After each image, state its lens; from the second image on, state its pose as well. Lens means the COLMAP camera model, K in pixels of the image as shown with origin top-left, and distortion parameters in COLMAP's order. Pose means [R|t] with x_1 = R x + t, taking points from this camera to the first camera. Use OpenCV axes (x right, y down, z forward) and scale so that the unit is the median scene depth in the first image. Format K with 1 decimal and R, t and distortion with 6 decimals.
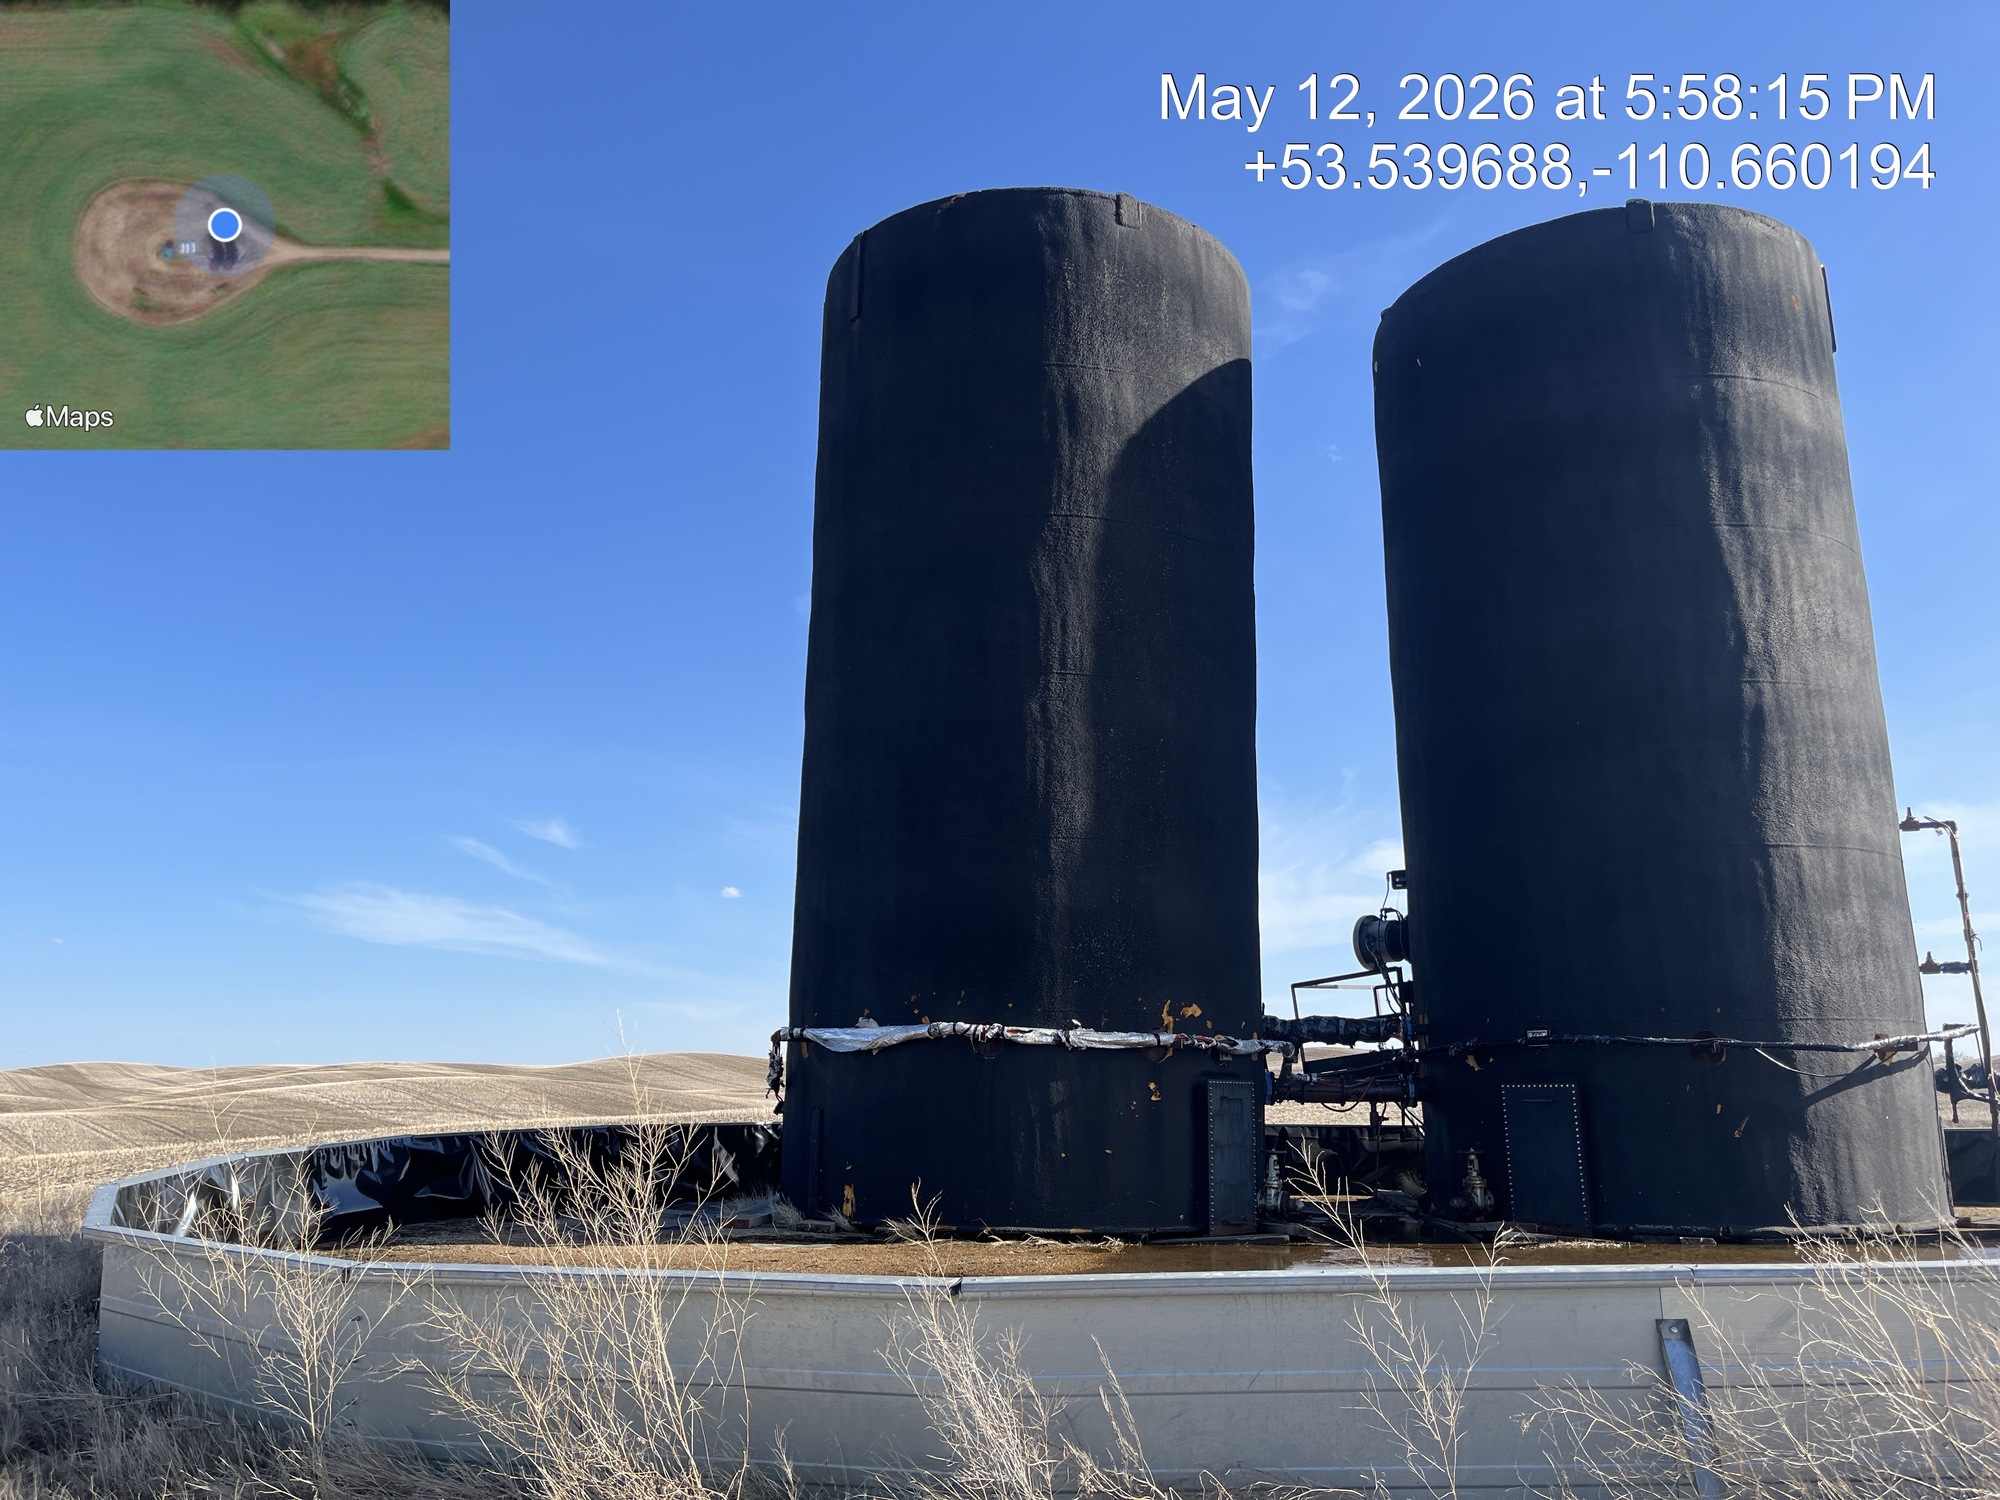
lens RADIAL K [[1506.5, 0, 1009.1], [0, 1506.5, 751.5], [0, 0, 1]] dist [0.069581, -0.105076]
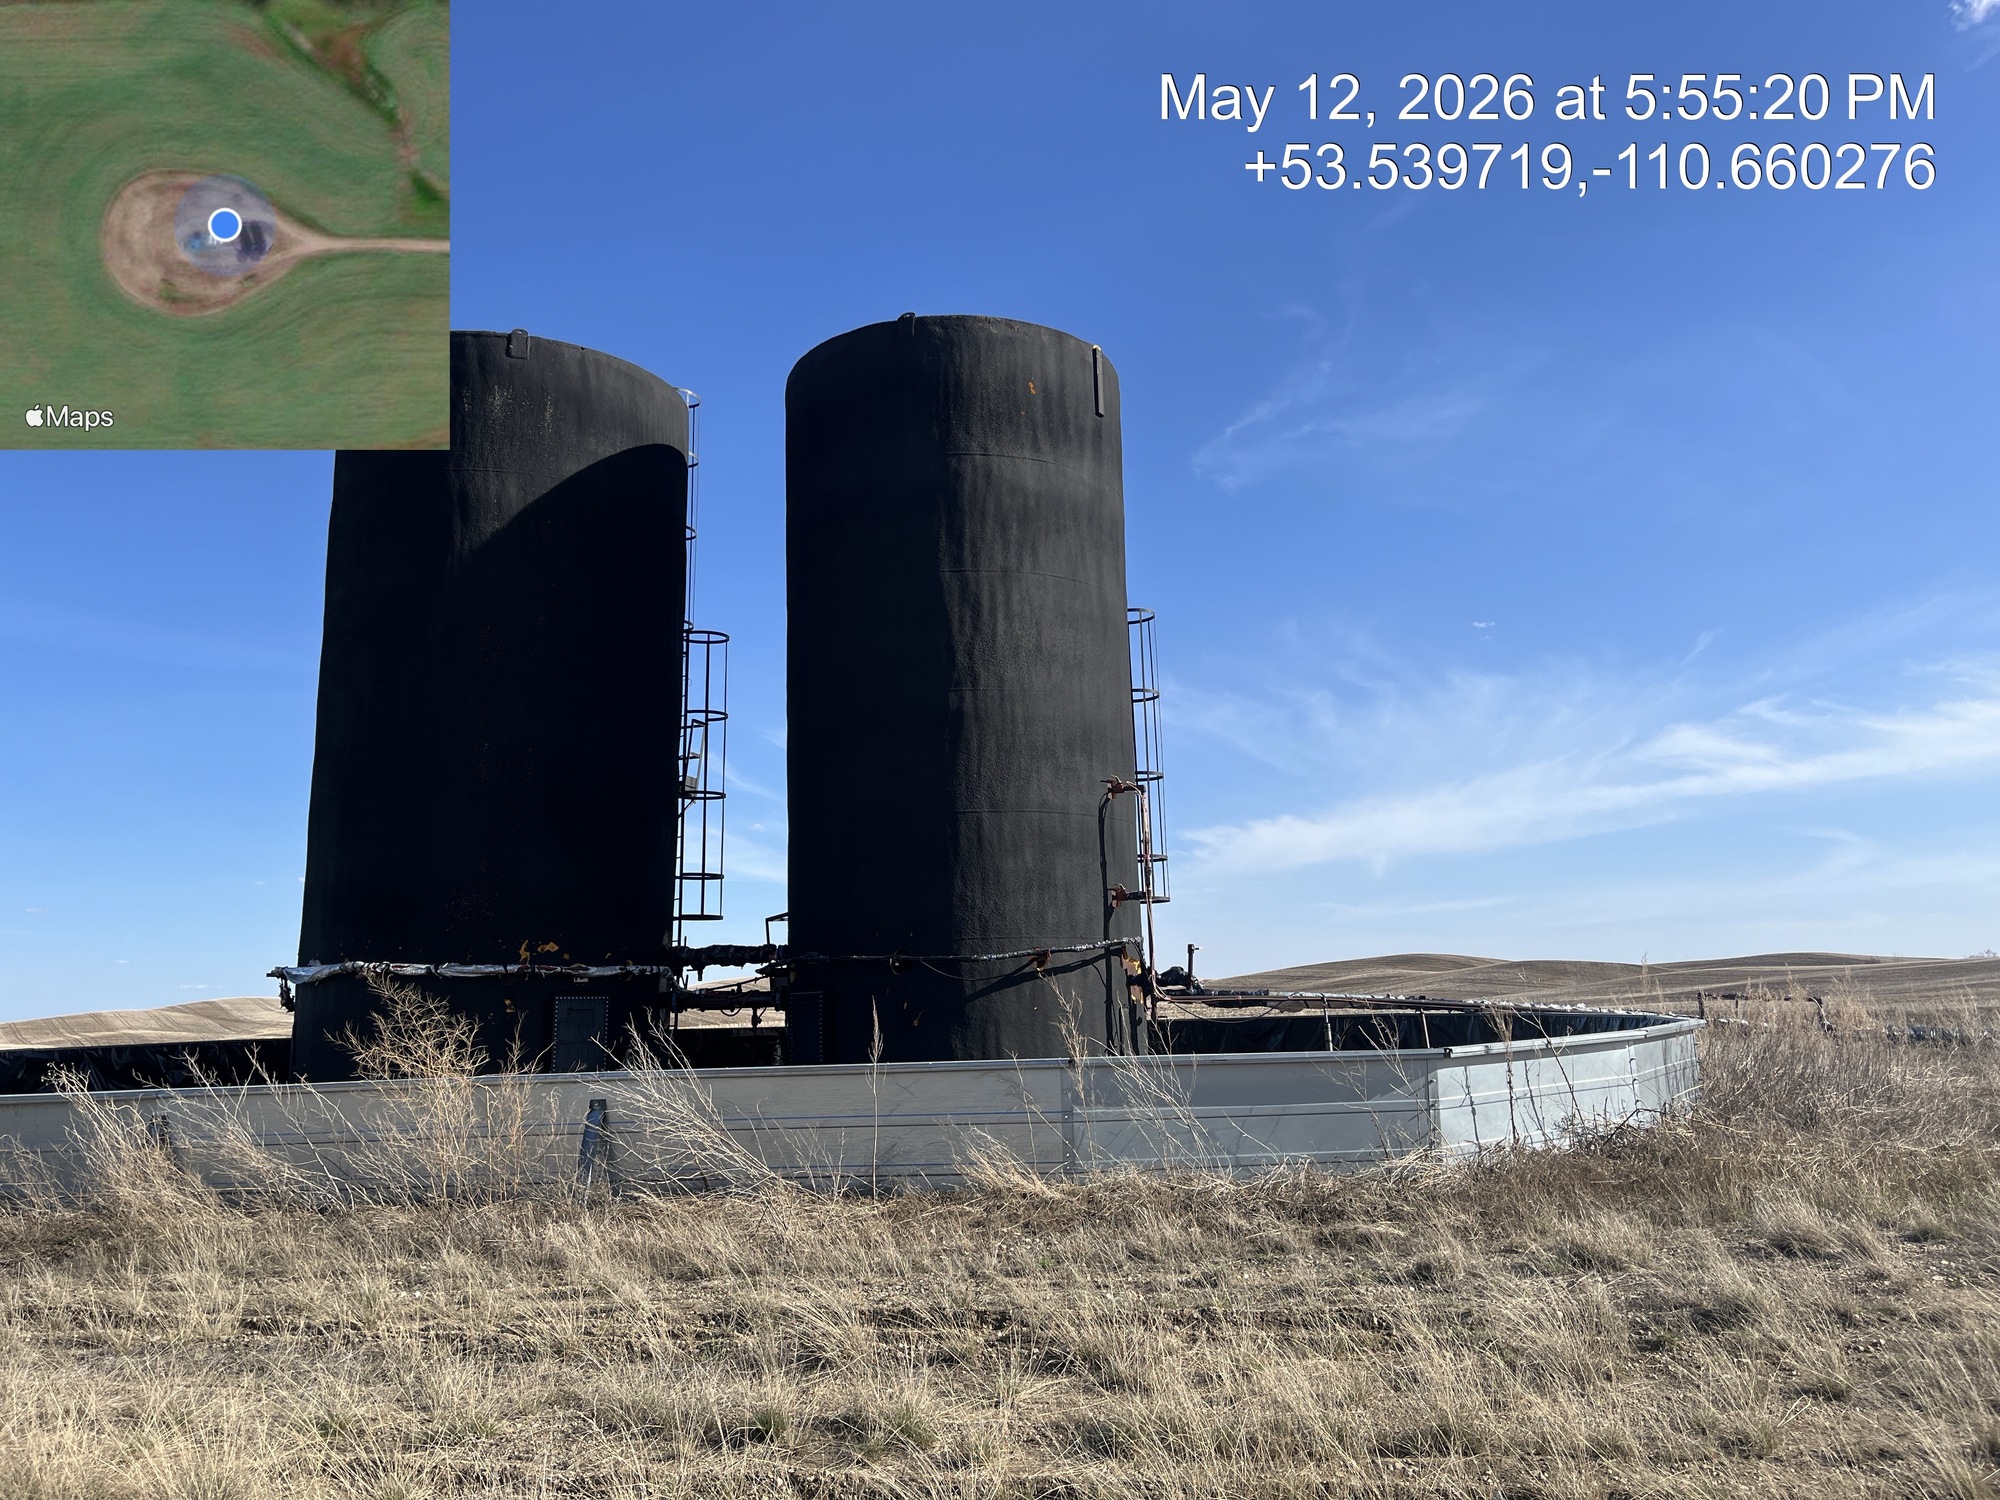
lens RADIAL K [[1502.2, 0, 1000.0], [0, 1502.2, 750.0], [0, 0, 1]] dist [0.089889, -0.249252]
pose [[0.996854, -0.036787, -0.070205, 0.606374], [0.040407, 0.997888, 0.050864, -0.058068], [0.068186, -0.053541, 0.996235, -0.317655]]
